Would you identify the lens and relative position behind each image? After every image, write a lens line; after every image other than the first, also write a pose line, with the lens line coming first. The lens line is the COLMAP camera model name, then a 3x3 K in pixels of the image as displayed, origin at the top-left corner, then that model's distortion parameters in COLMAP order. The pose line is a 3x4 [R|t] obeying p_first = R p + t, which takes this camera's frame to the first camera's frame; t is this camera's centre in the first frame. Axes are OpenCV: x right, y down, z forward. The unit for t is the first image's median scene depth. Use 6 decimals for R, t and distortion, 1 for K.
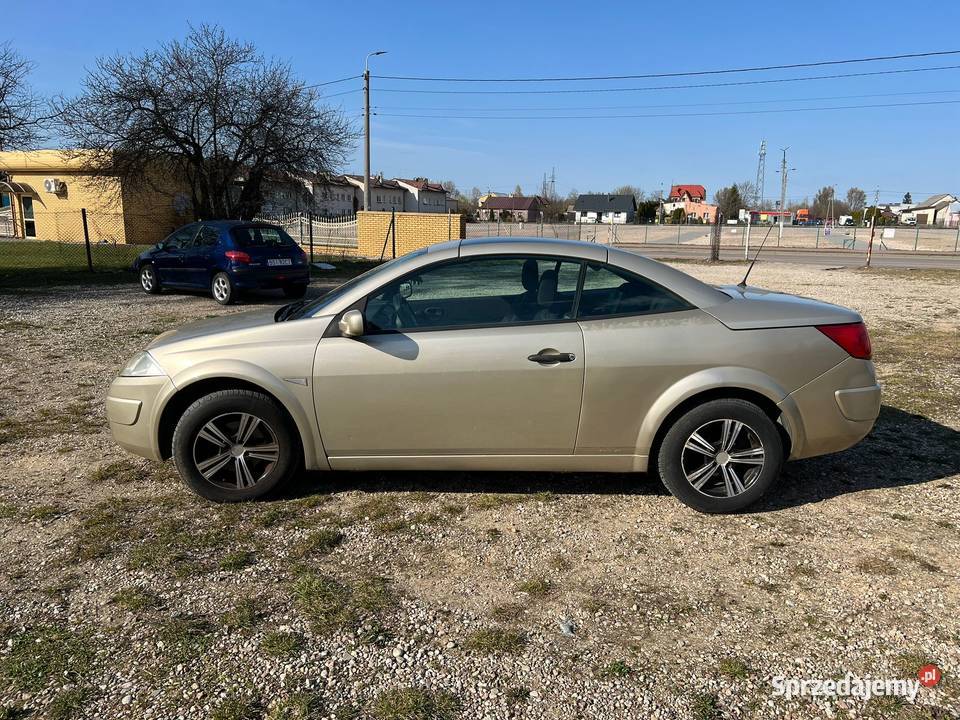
lens RADIAL K [[717.2, 0, 481.6], [0, 717.2, 366.3], [0, 0, 1]] dist [0.050793, -0.061863]
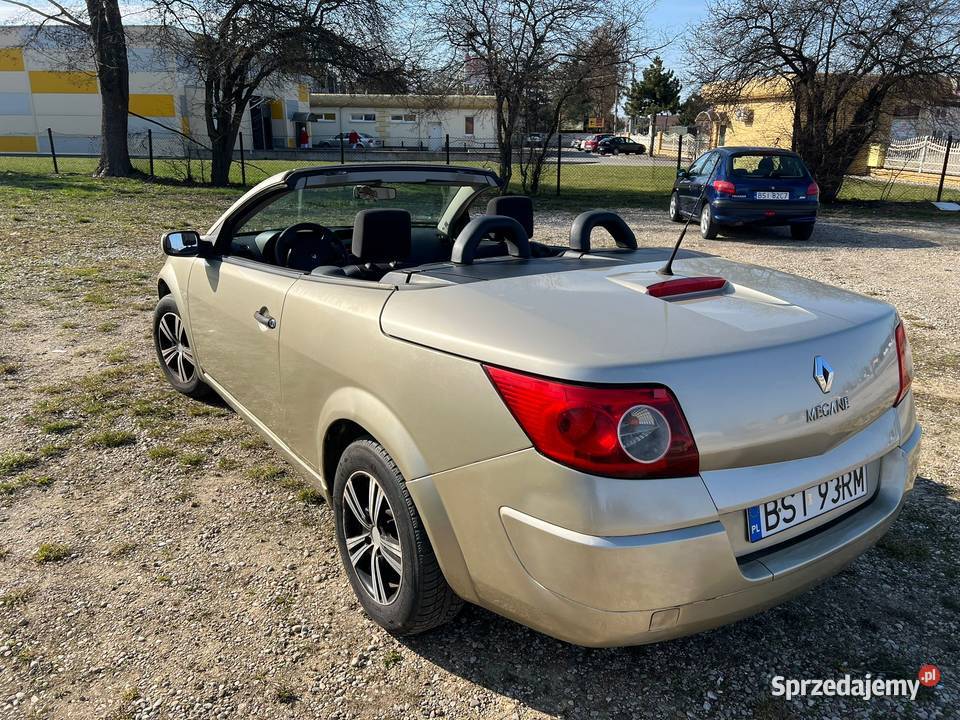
lens RADIAL K [[717.2, 0, 472.6], [0, 717.2, 359.9], [0, 0, 1]] dist [0.050793, -0.061863]
pose [[0.575822, 0.236644, -0.782578, 0.786523], [-0.168945, 0.970976, 0.169304, -0.129044], [0.799929, 0.034724, 0.599089, 0.662822]]
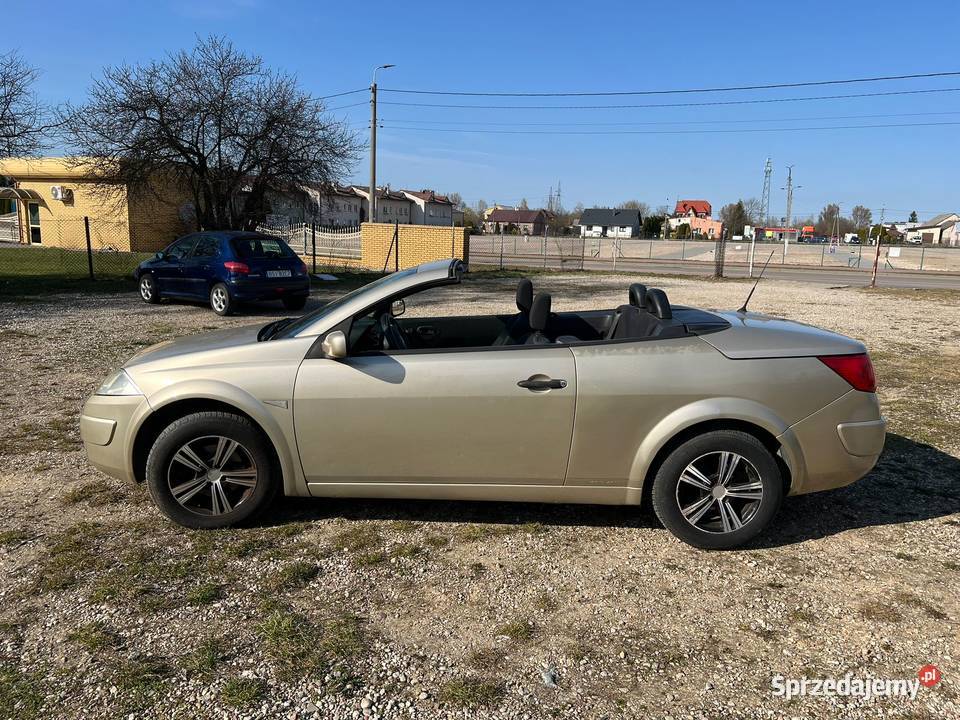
lens RADIAL K [[717.2, 0, 481.2], [0, 717.2, 362.4], [0, 0, 1]] dist [0.050793, -0.061863]
pose [[0.999858, 0.015795, -0.005846, 0.020267], [-0.015917, 0.999646, -0.021320, -0.017983], [0.005507, 0.021410, 0.999756, 0.035621]]
